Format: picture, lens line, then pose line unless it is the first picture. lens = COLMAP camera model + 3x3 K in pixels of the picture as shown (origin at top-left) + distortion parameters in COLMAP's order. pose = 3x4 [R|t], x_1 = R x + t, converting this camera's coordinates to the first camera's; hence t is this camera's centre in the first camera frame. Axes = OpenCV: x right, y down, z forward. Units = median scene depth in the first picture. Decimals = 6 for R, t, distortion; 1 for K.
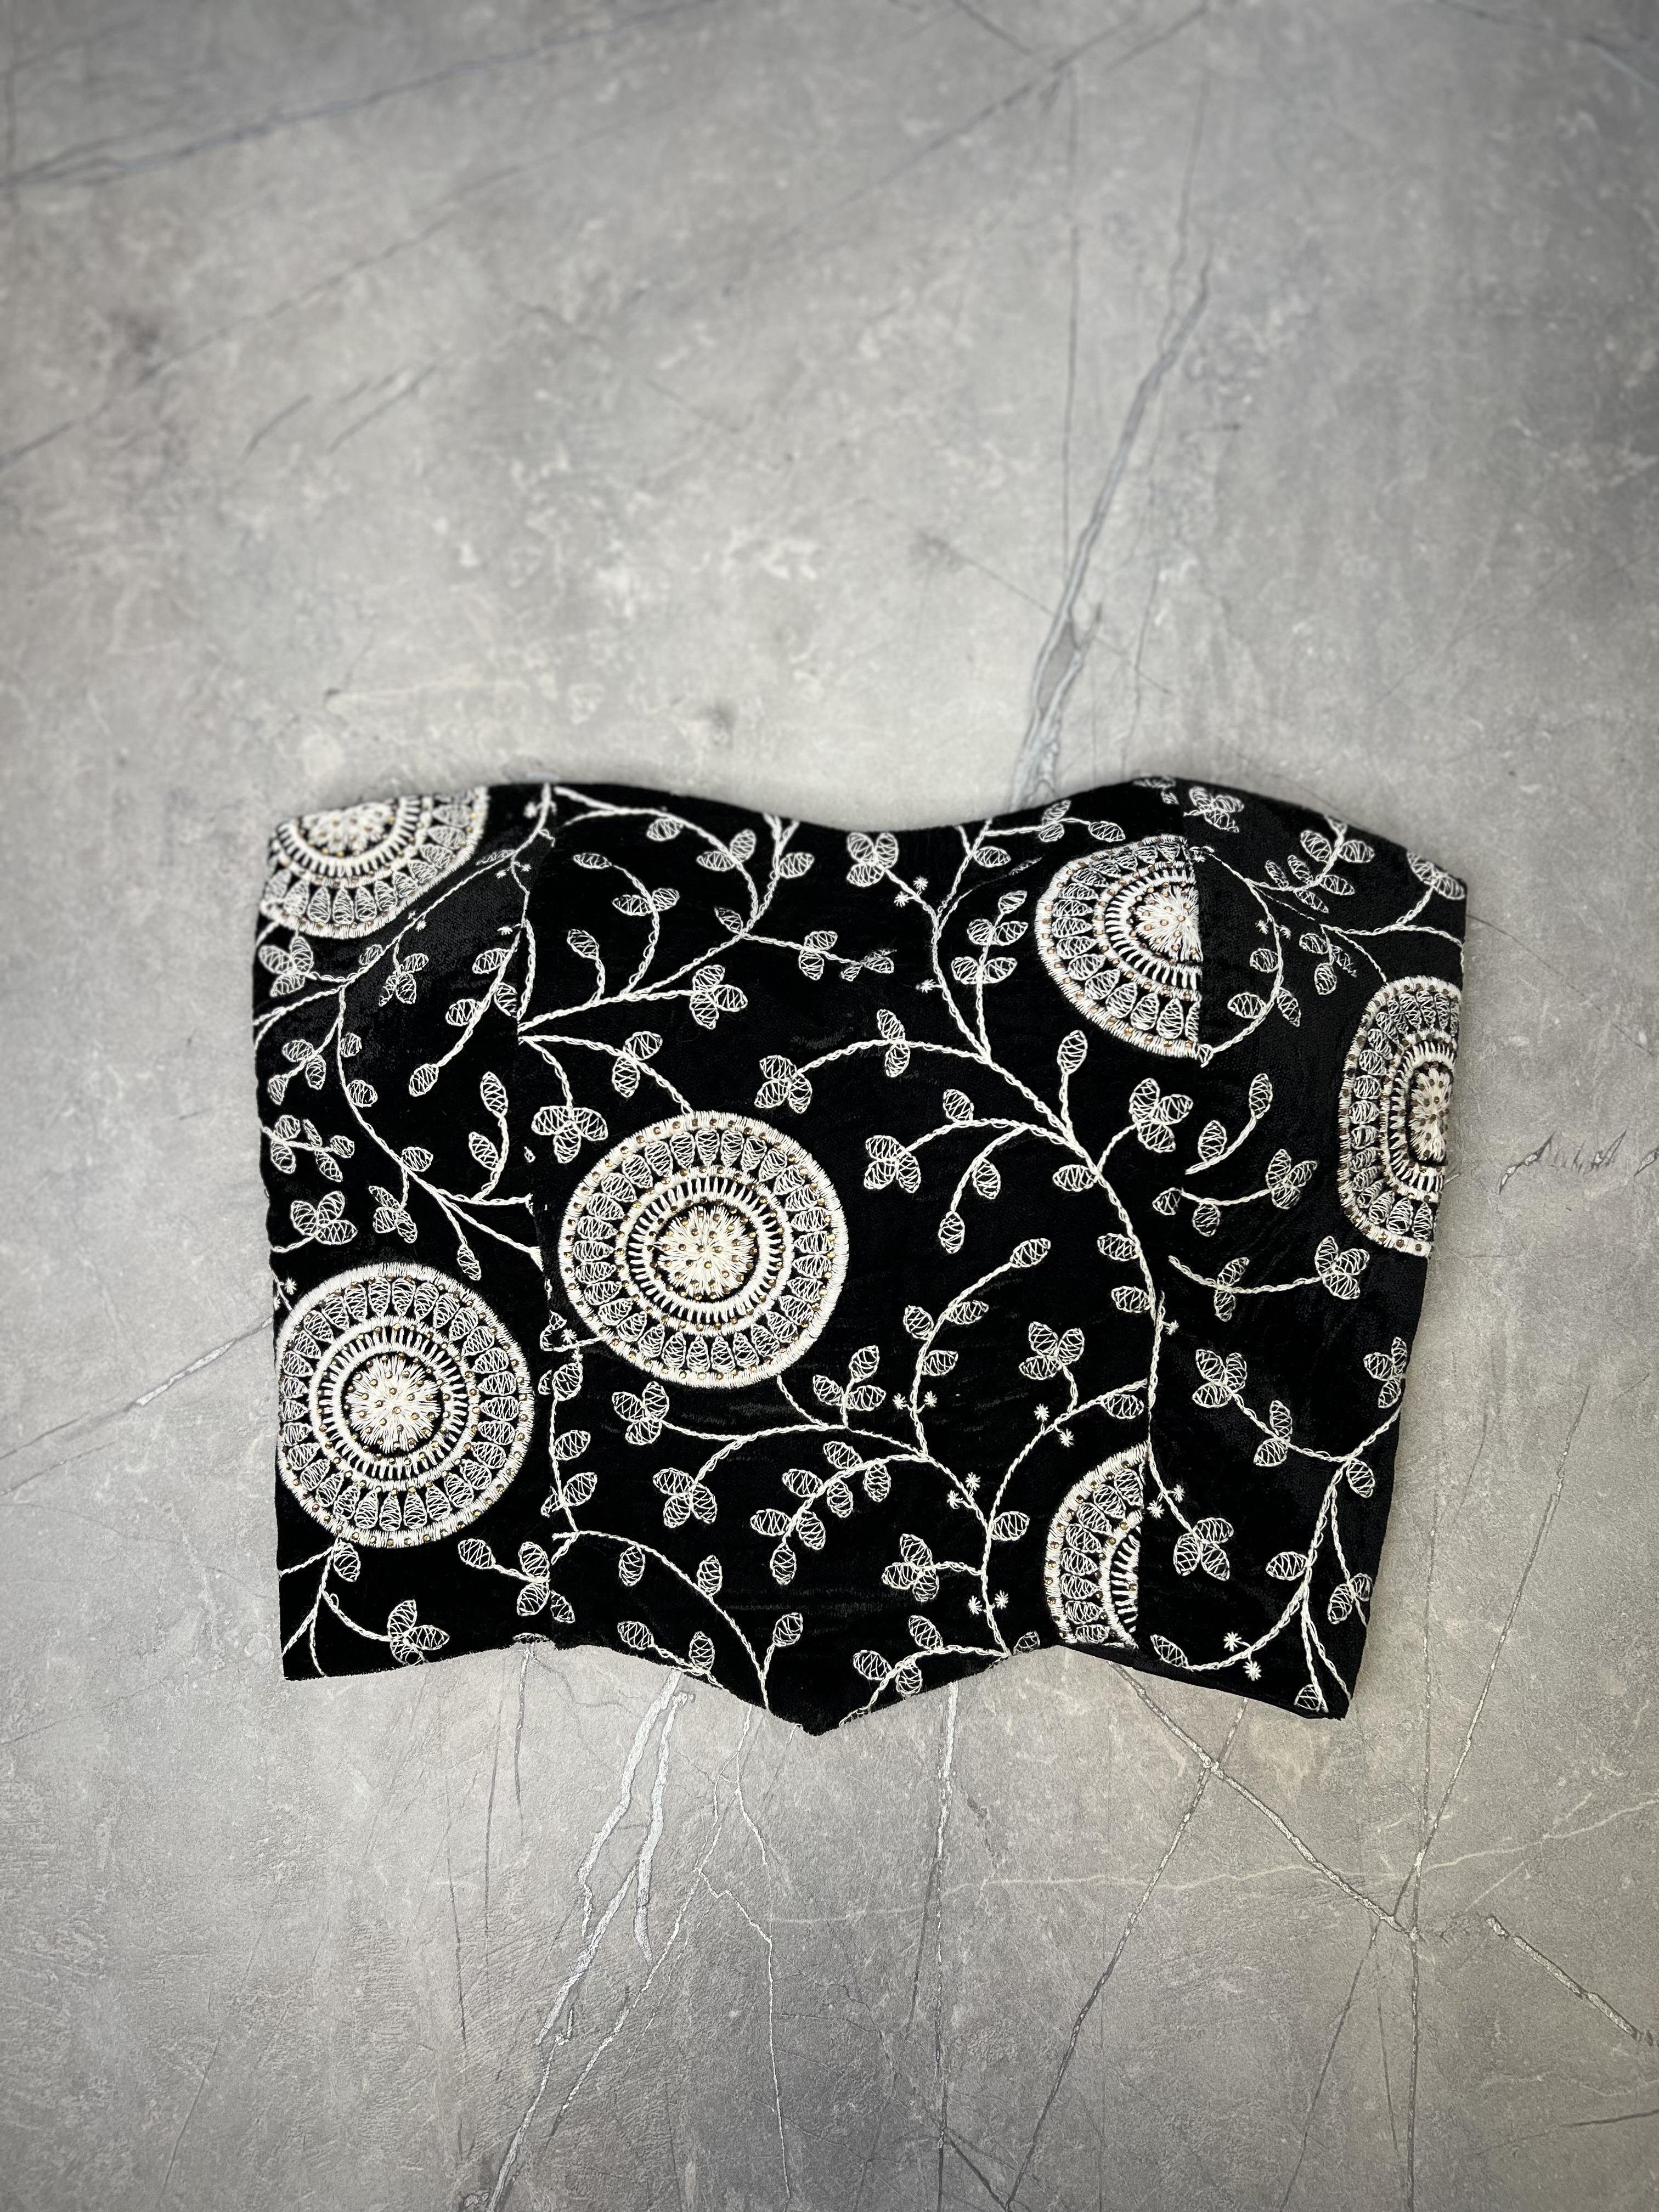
lens RADIAL K [[1614.4, 0, 815.5], [0, 1614.4, 1103.4], [0, 0, 1]] dist [0.024957, -0.035901]
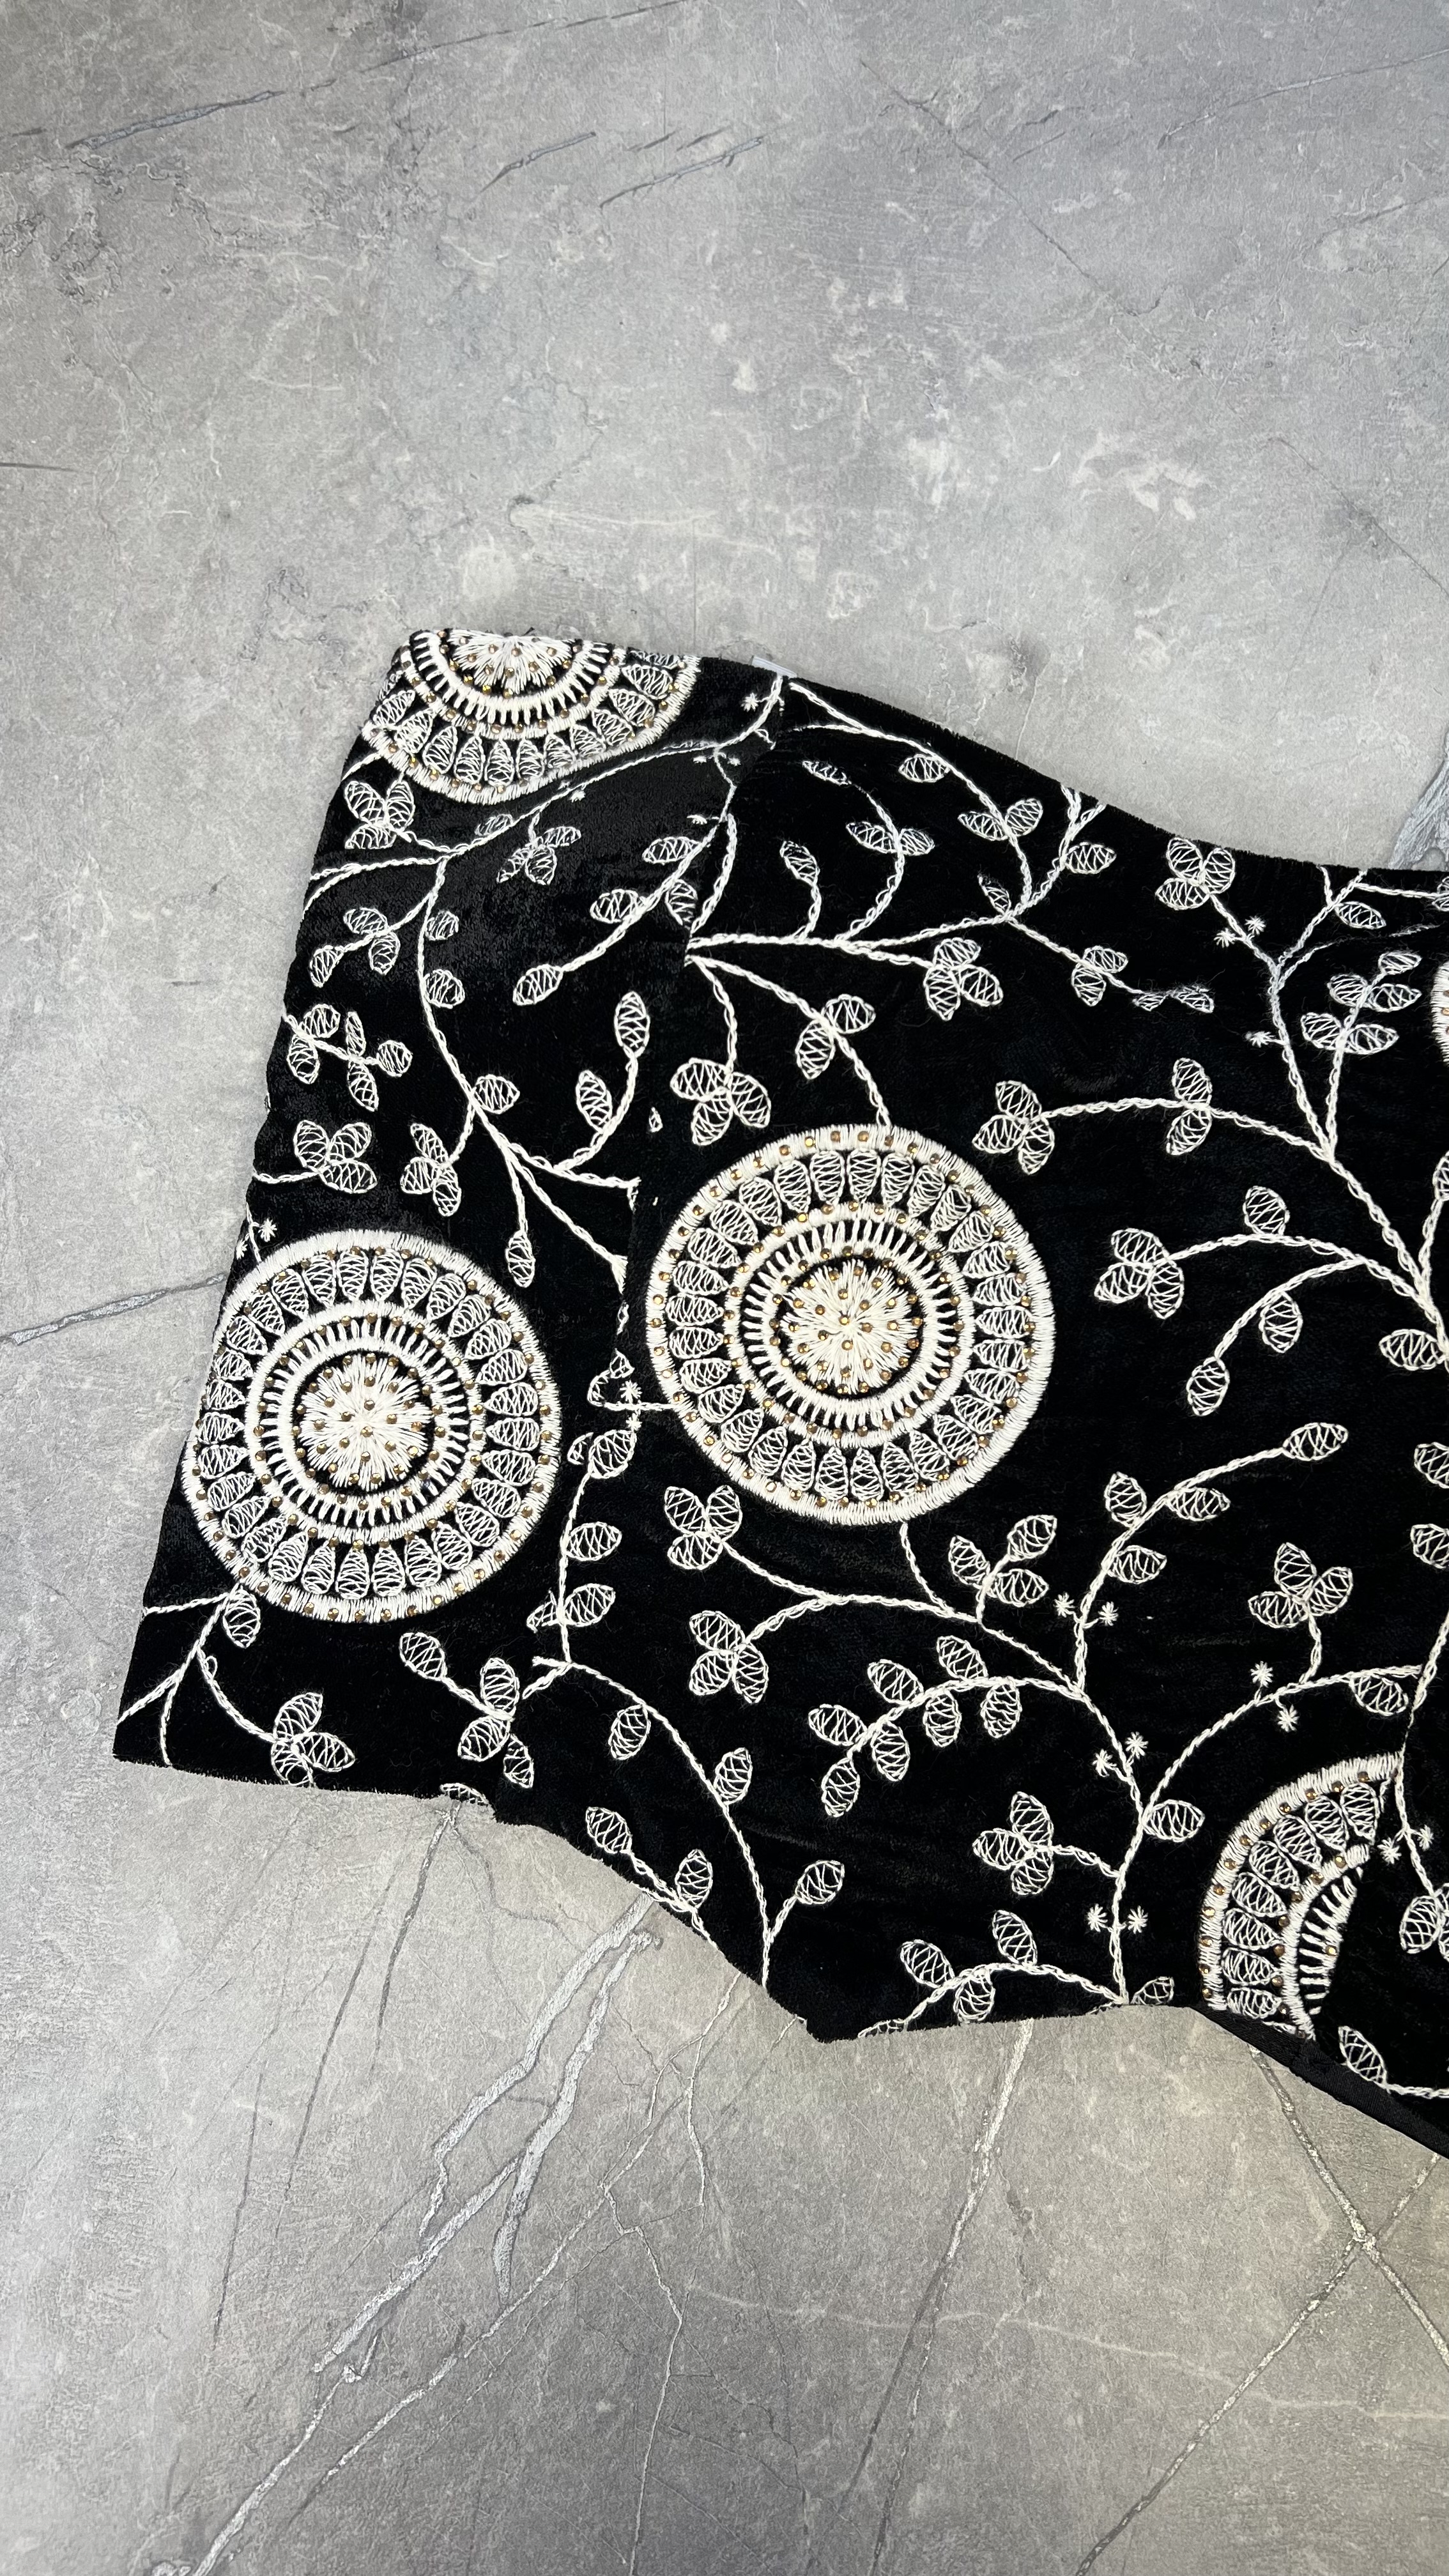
lens RADIAL K [[1865.1, 0, 732.5], [0, 1865.1, 1318.9], [0, 0, 1]] dist [0.021670, -0.030609]
pose [[0.964676, 0.262649, -0.020395, -0.089546], [-0.263340, 0.963544, -0.047277, 0.123615], [0.007234, 0.050978, 0.998674, 0.162653]]
